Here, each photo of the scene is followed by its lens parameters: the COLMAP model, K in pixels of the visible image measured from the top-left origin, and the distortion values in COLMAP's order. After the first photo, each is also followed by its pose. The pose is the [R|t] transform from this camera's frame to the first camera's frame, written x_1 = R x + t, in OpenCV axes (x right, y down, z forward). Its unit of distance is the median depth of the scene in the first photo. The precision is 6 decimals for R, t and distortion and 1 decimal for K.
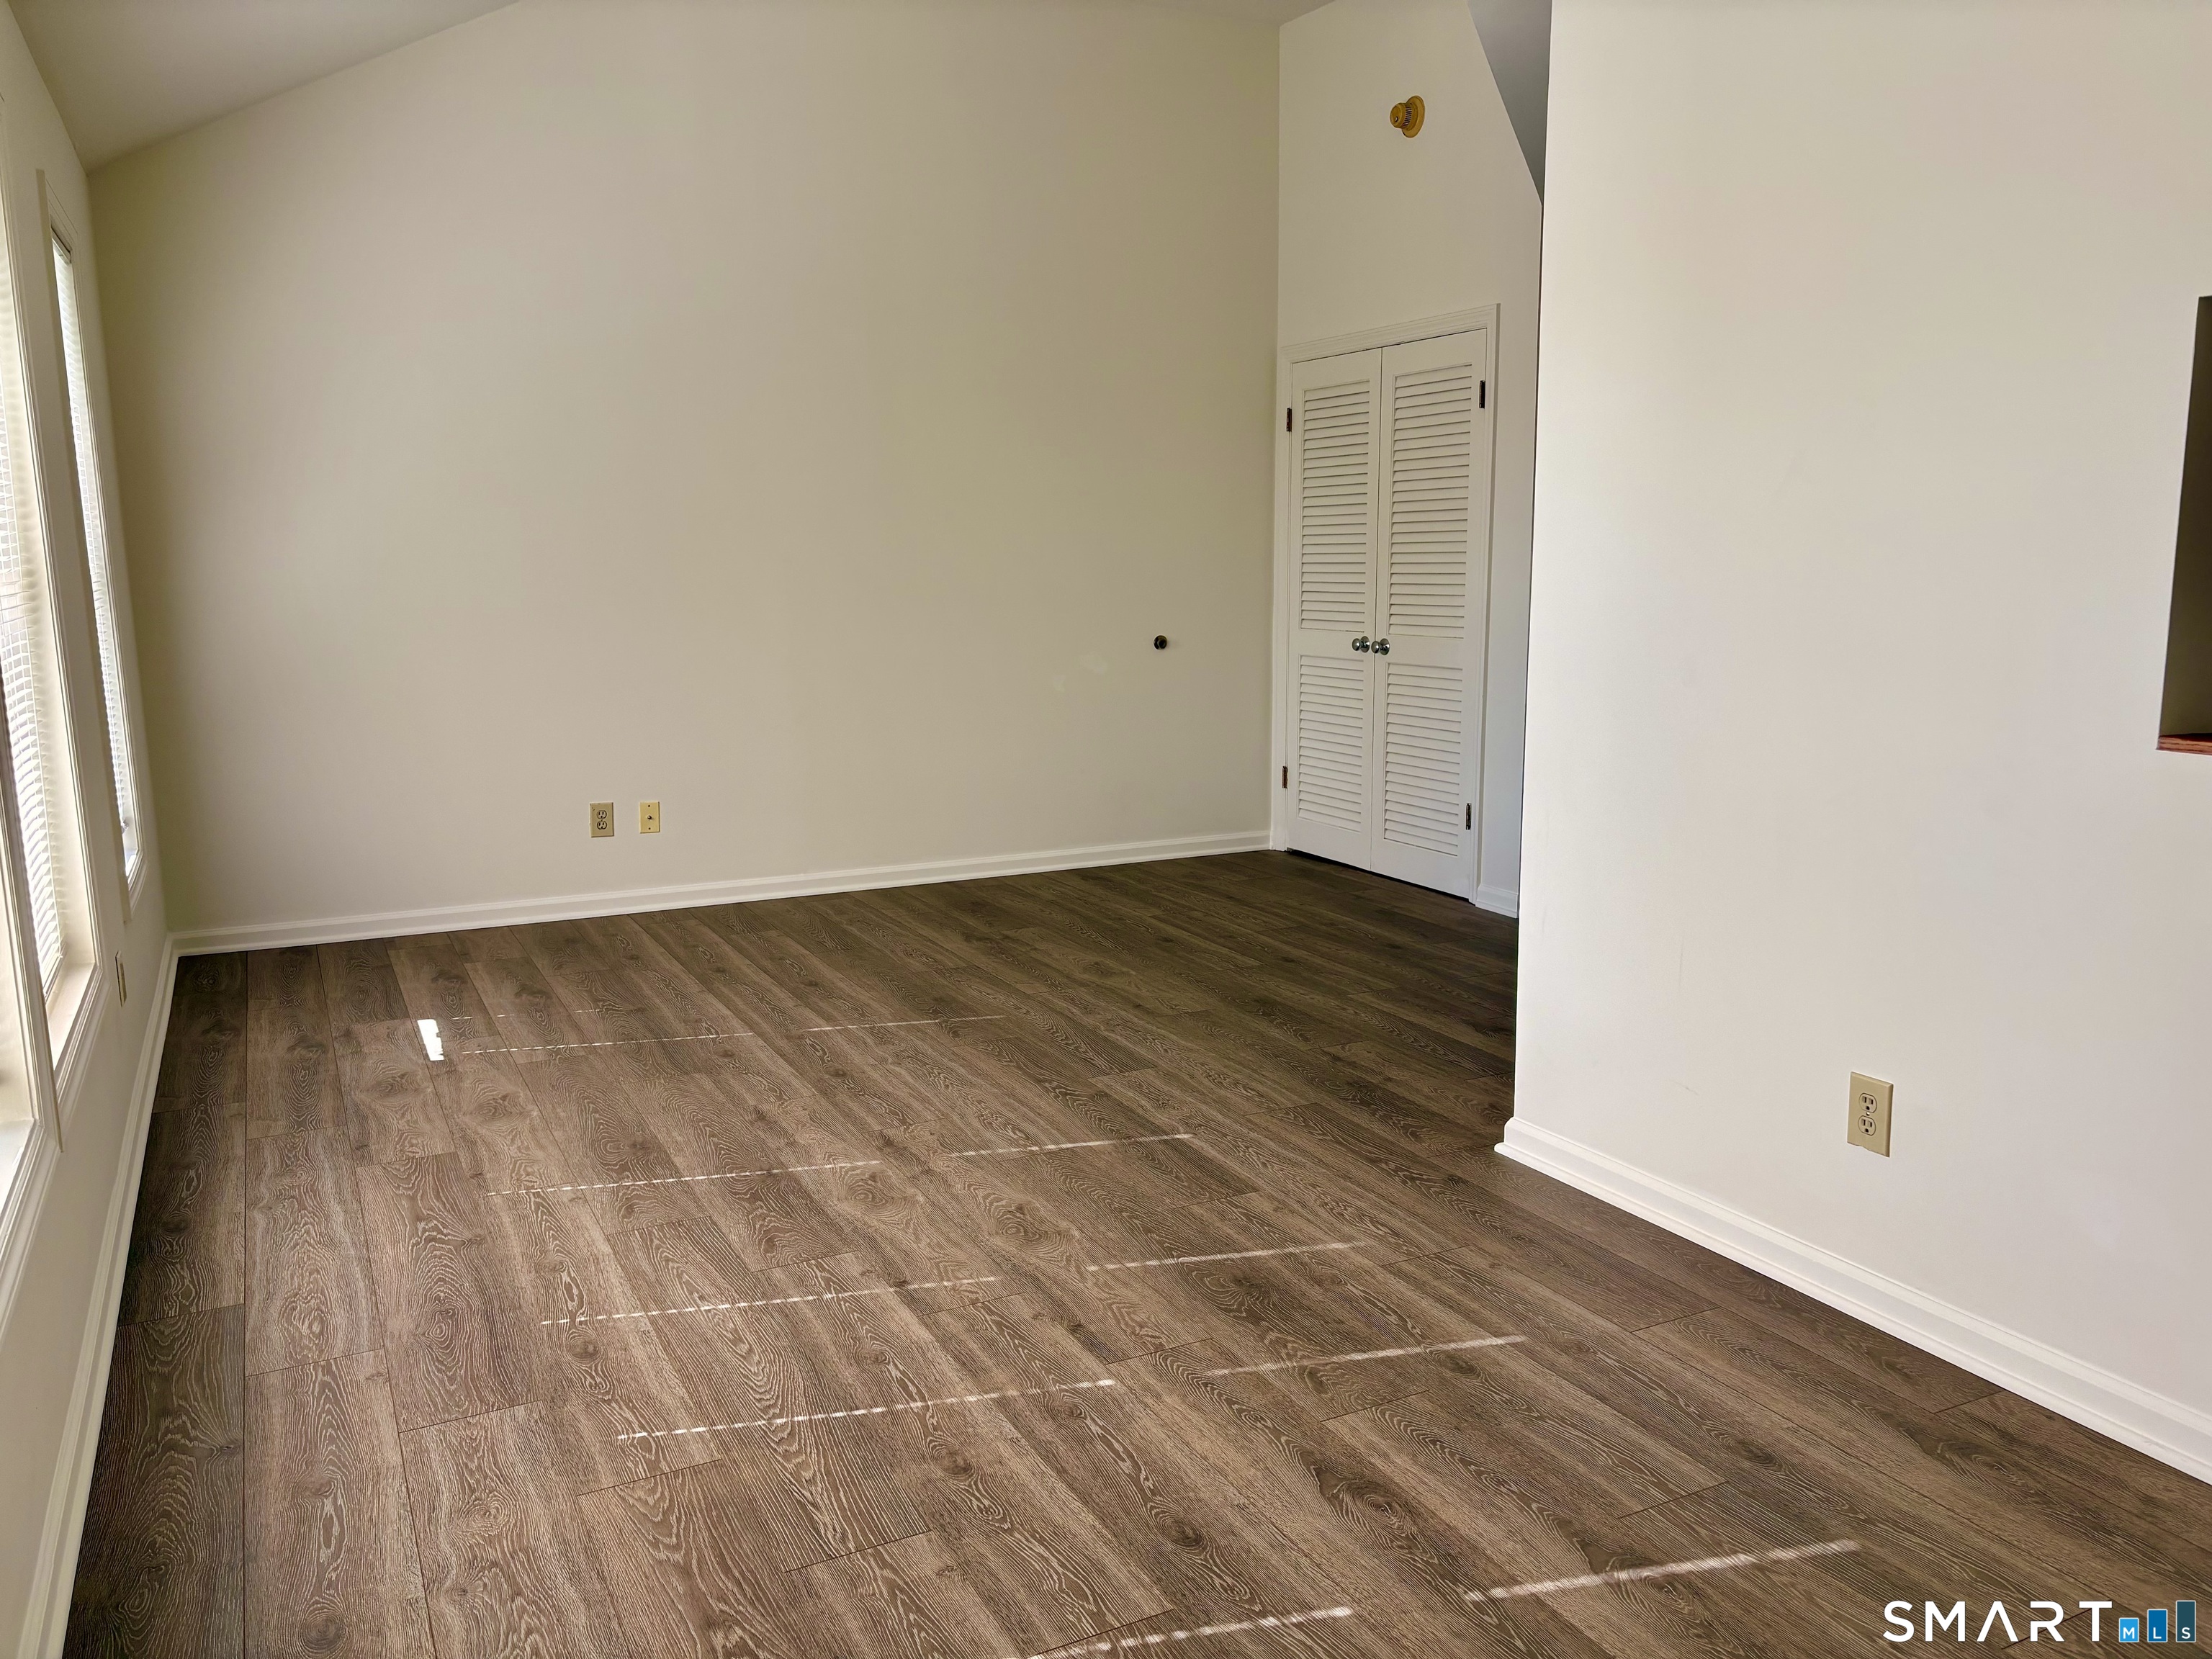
lens RADIAL K [[1726.9, 0, 1102.1], [0, 1726.9, 835.4], [0, 0, 1]] dist [-0.000476, -0.002531]
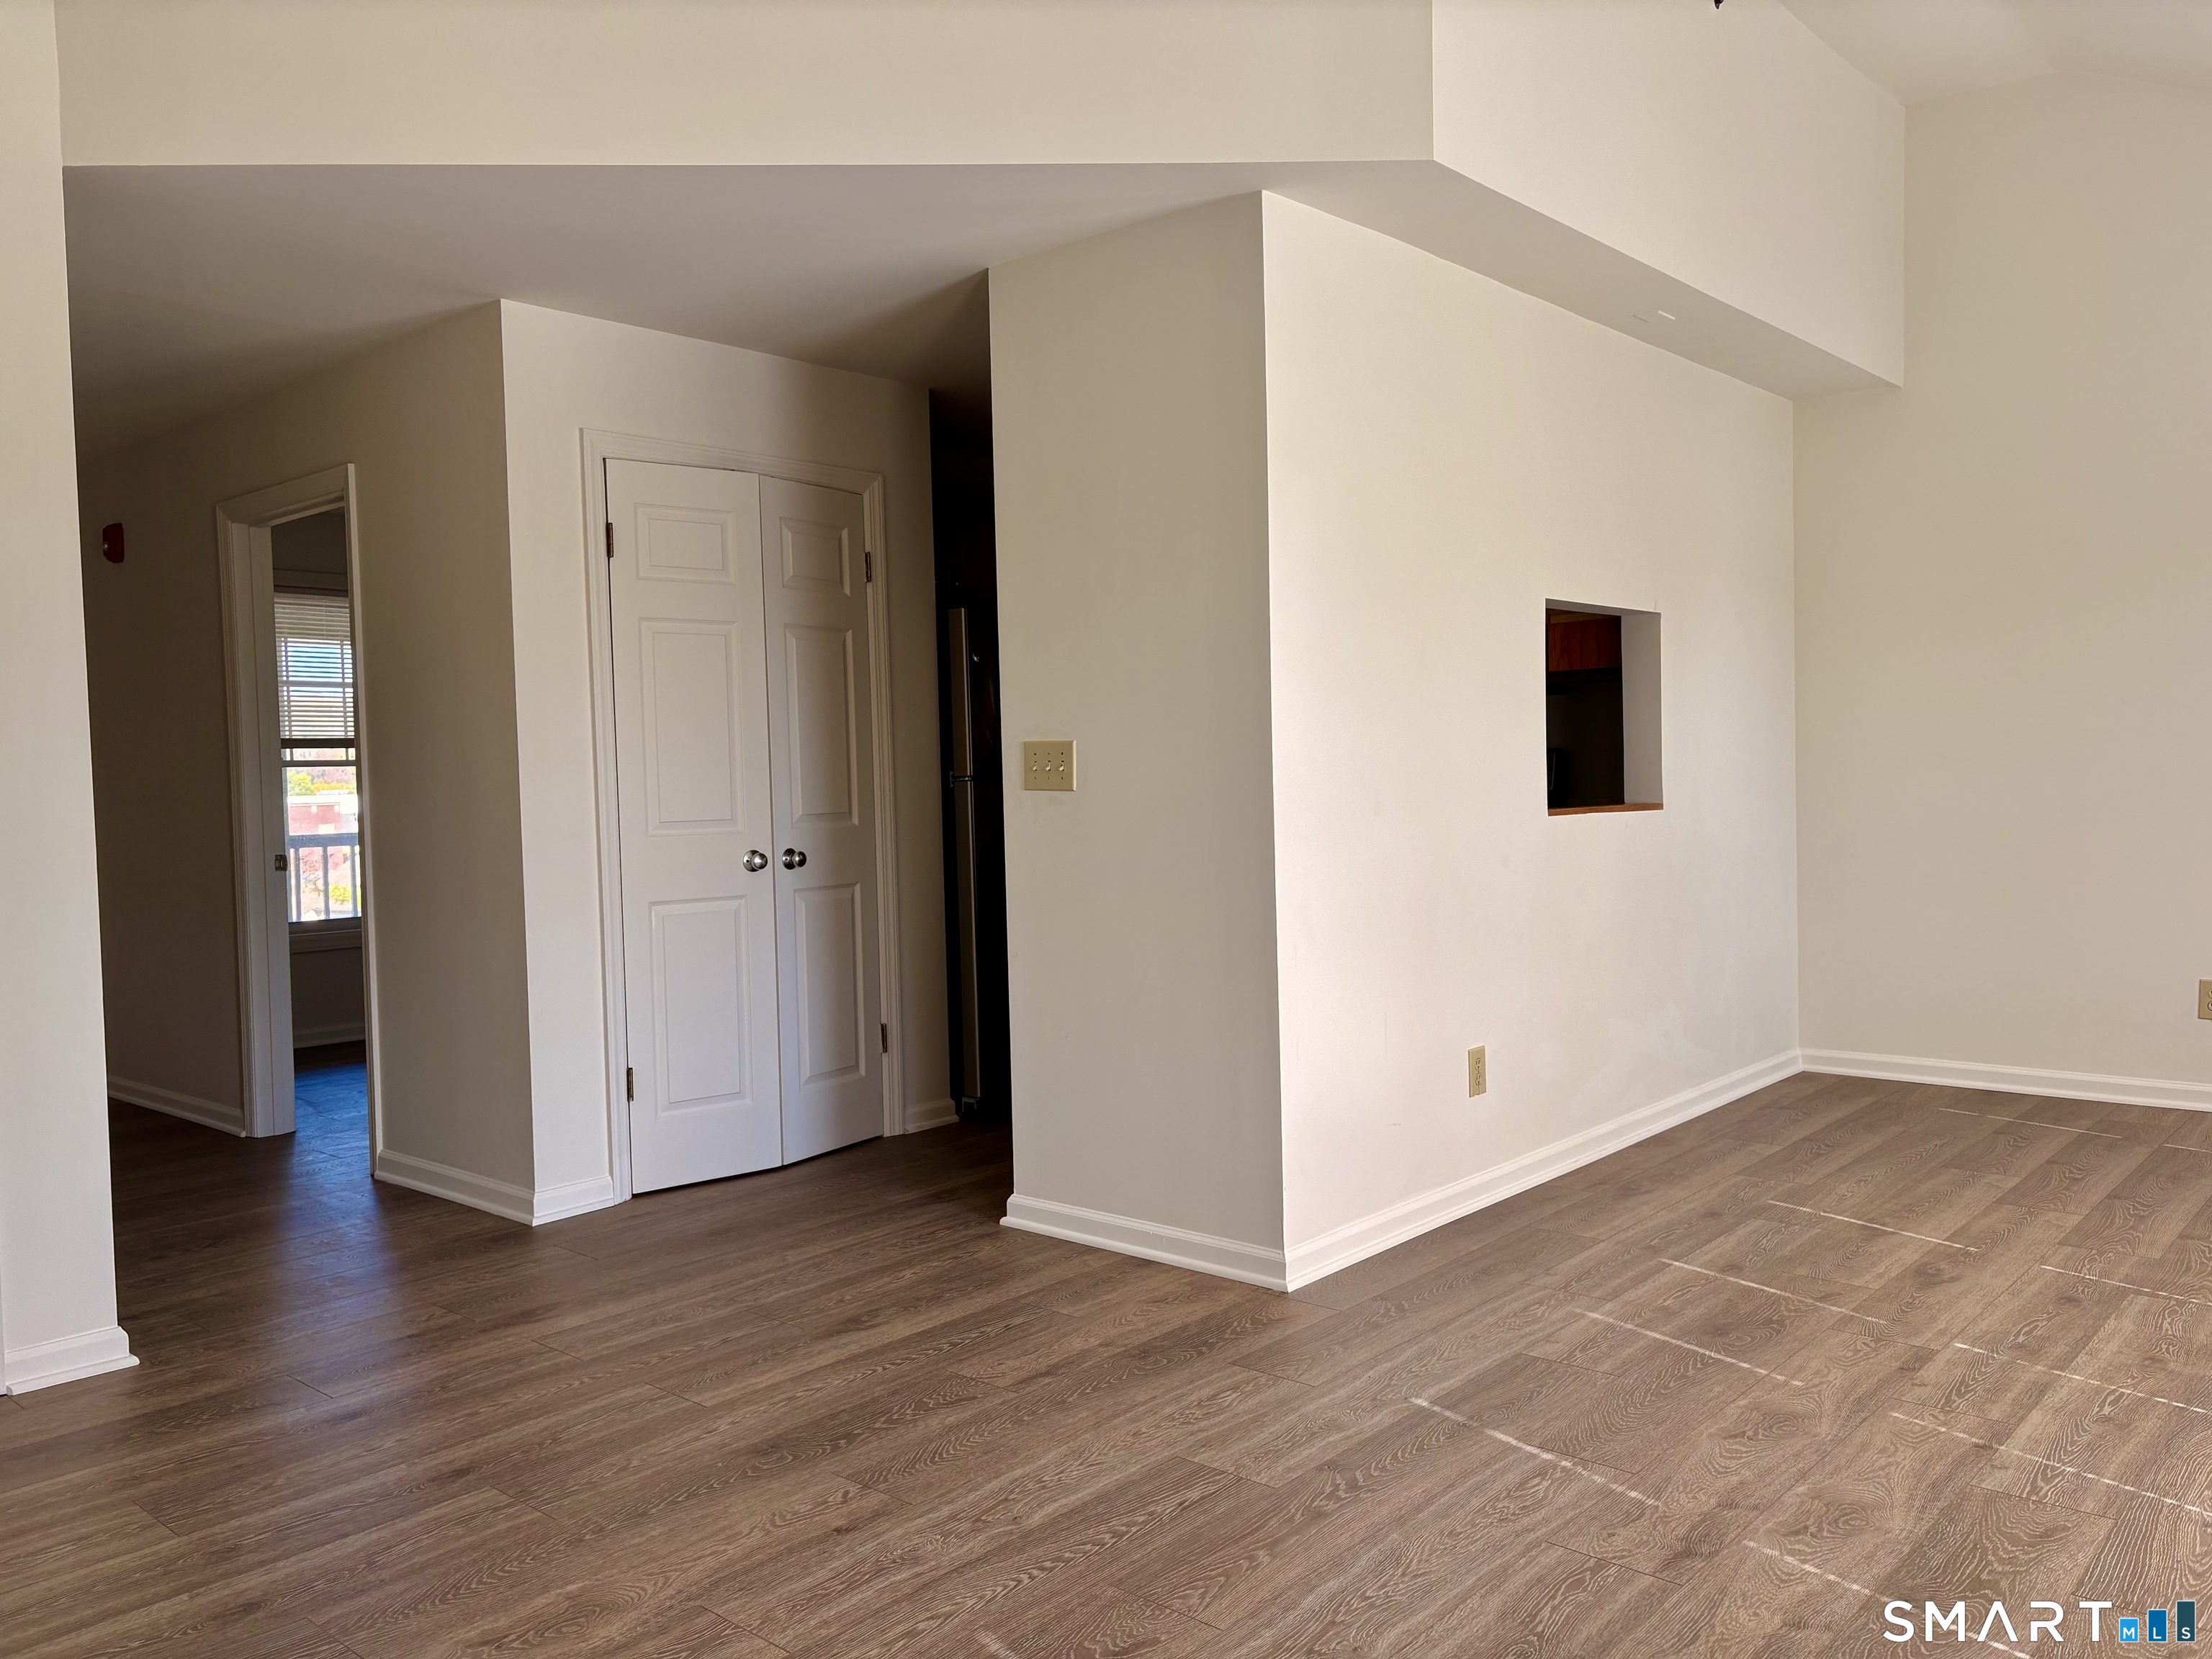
lens RADIAL K [[1635.3, 0, 1058.9], [0, 1635.3, 822.4], [0, 0, 1]] dist [0.009368, -0.005398]
pose [[-0.350104, -0.013193, 0.936618, -0.735285], [0.181716, 0.979949, 0.081728, -0.228616], [-0.918916, 0.198812, -0.340687, 1.613042]]
